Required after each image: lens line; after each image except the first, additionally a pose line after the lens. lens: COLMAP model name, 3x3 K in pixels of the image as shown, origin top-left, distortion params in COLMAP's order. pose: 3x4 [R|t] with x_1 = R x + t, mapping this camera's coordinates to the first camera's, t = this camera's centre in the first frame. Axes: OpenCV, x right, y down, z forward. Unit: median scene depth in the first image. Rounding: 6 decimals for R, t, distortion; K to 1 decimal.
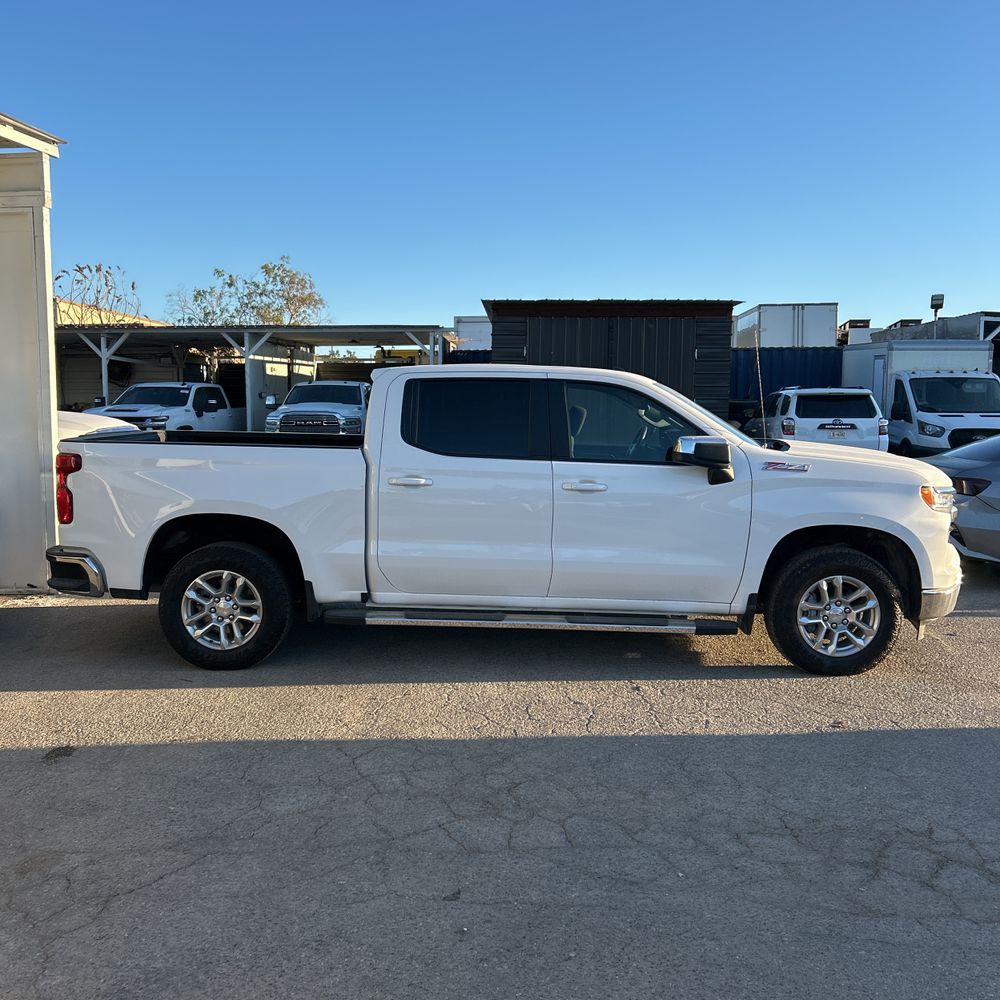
lens RADIAL K [[1013.4, 0, 500.1], [0, 1013.4, 492.8], [0, 0, 1]] dist [0.019175, 0.000000]
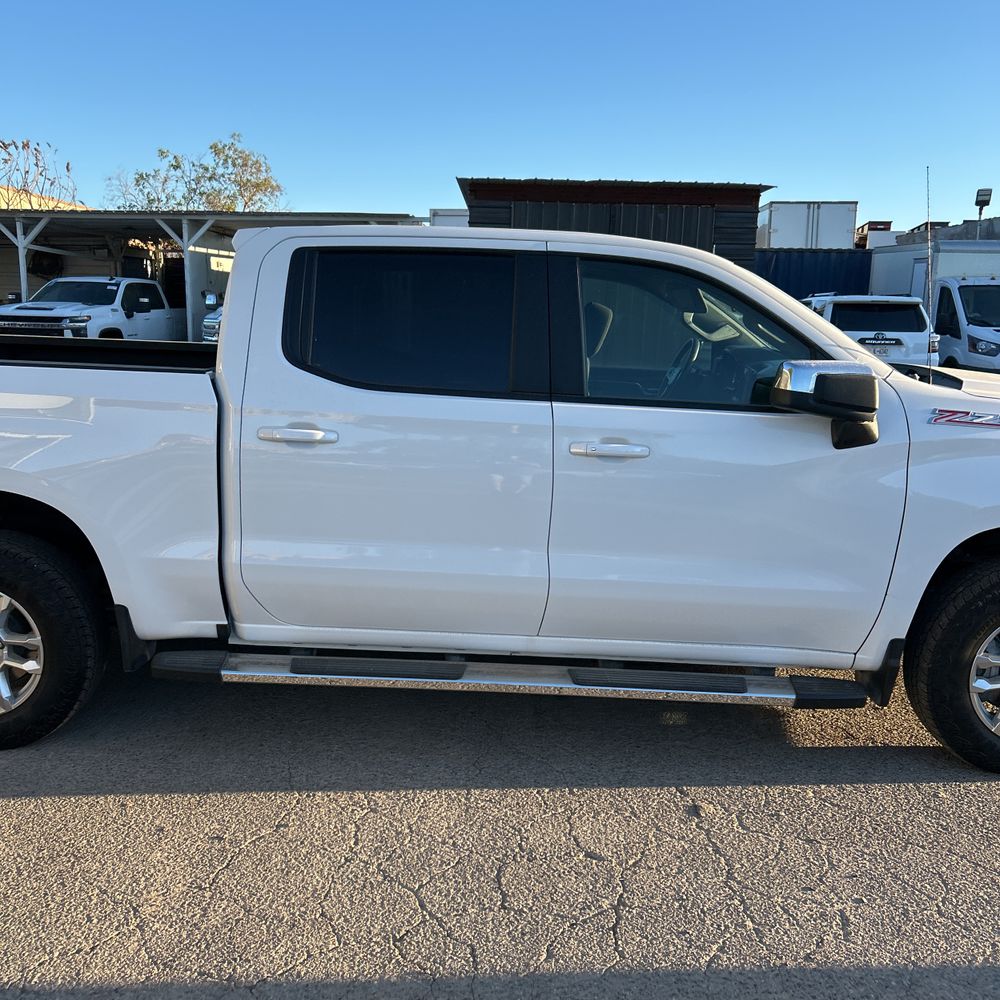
lens RADIAL K [[1013.4, 0, 488.1], [0, 1013.4, 510.3], [0, 0, 1]] dist [0.019175, 0.000000]
pose [[0.999851, 0.014926, 0.008665, 0.004224], [-0.015759, 0.994268, 0.105744, -0.010678], [-0.007037, -0.105865, 0.994356, 0.154627]]
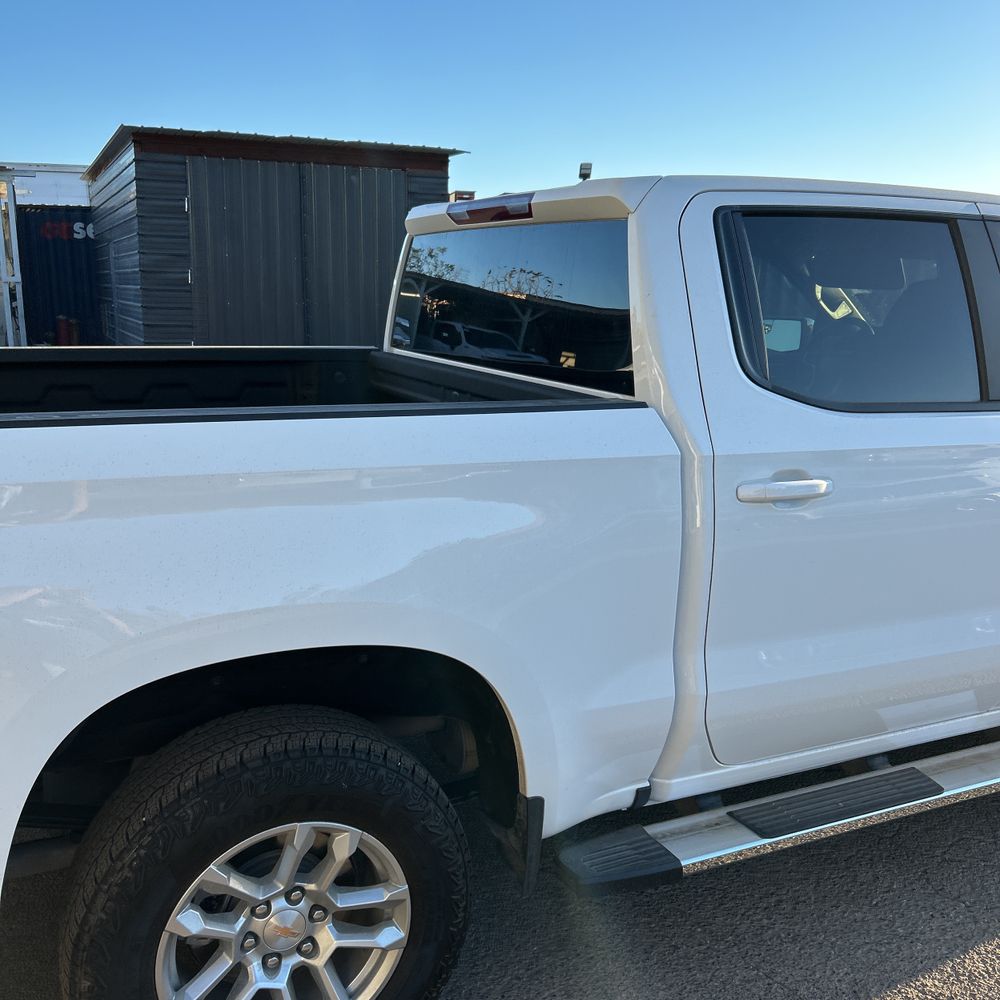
lens RADIAL K [[1013.4, 0, 483.9], [0, 1013.4, 498.0], [0, 0, 1]] dist [0.019175, 0.000000]
pose [[0.896553, -0.089626, 0.433774, -0.123438], [0.036010, 0.990821, 0.130295, -0.021181], [-0.441470, -0.101196, 0.891551, 0.253435]]
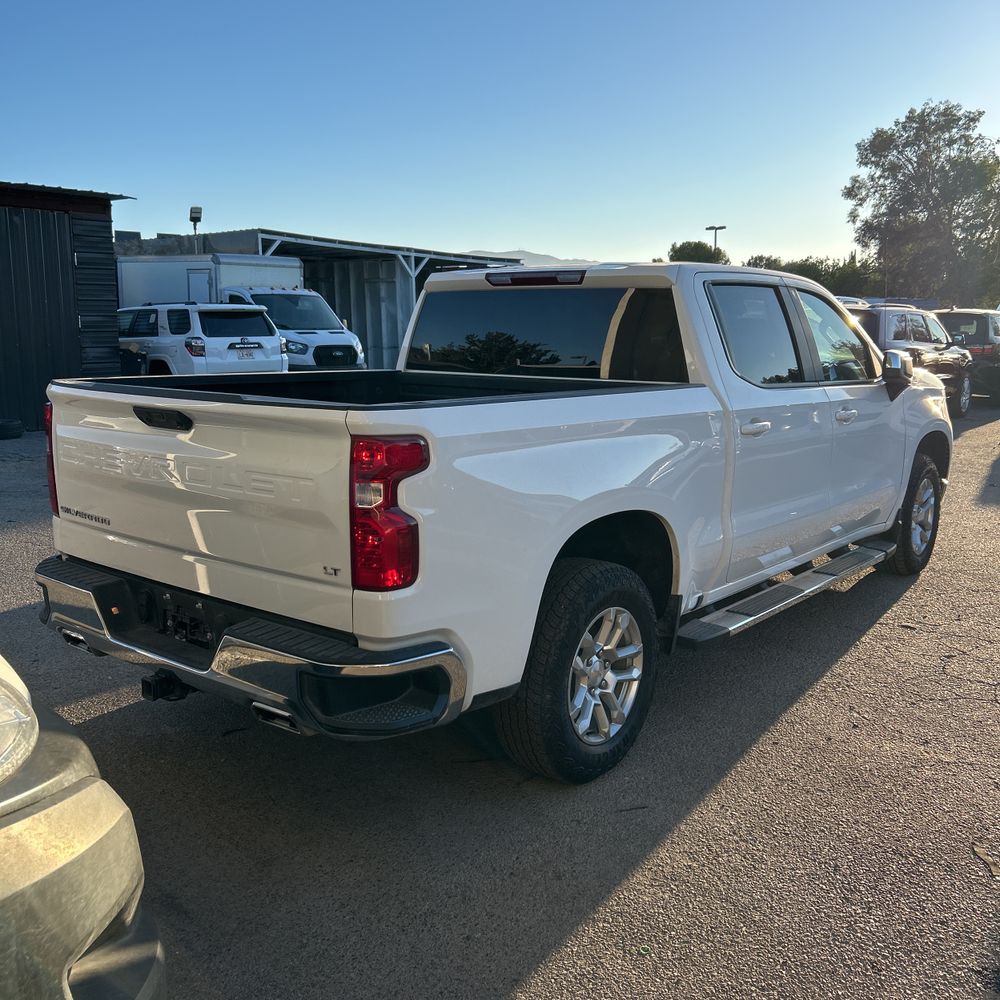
lens RADIAL K [[1013.4, 0, 499.6], [0, 1013.4, 502.1], [0, 0, 1]] dist [0.019175, 0.000000]
pose [[0.608350, -0.144748, 0.780358, -0.269971], [0.076167, 0.989338, 0.124134, -0.021546], [-0.790006, -0.016079, 0.612888, 0.248284]]
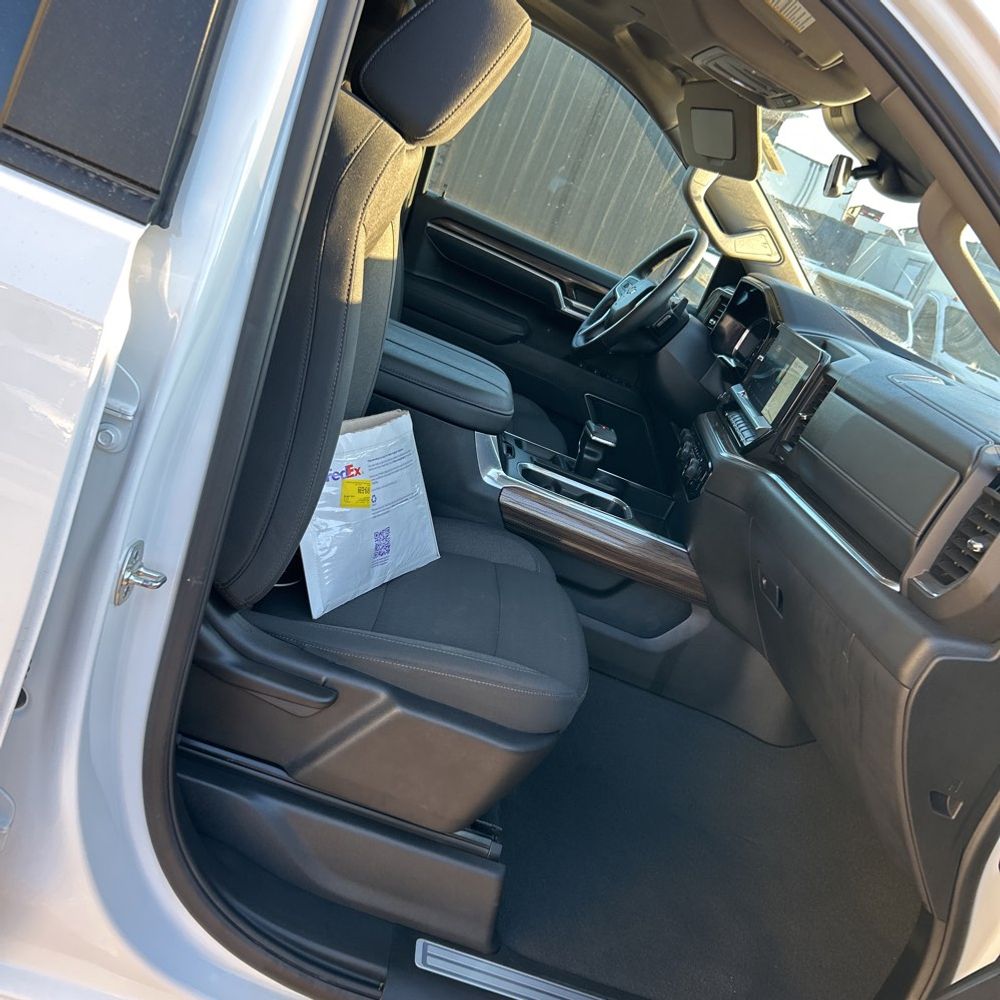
lens RADIAL K [[1013.4, 0, 500.1], [0, 1013.4, 508.8], [0, 0, 1]] dist [0.019175, 0.000000]
pose [[0.933133, 0.323342, 0.157204, 0.030705], [-0.351032, 0.913878, 0.203970, -0.014484], [-0.077713, -0.245515, 0.966273, 0.306814]]
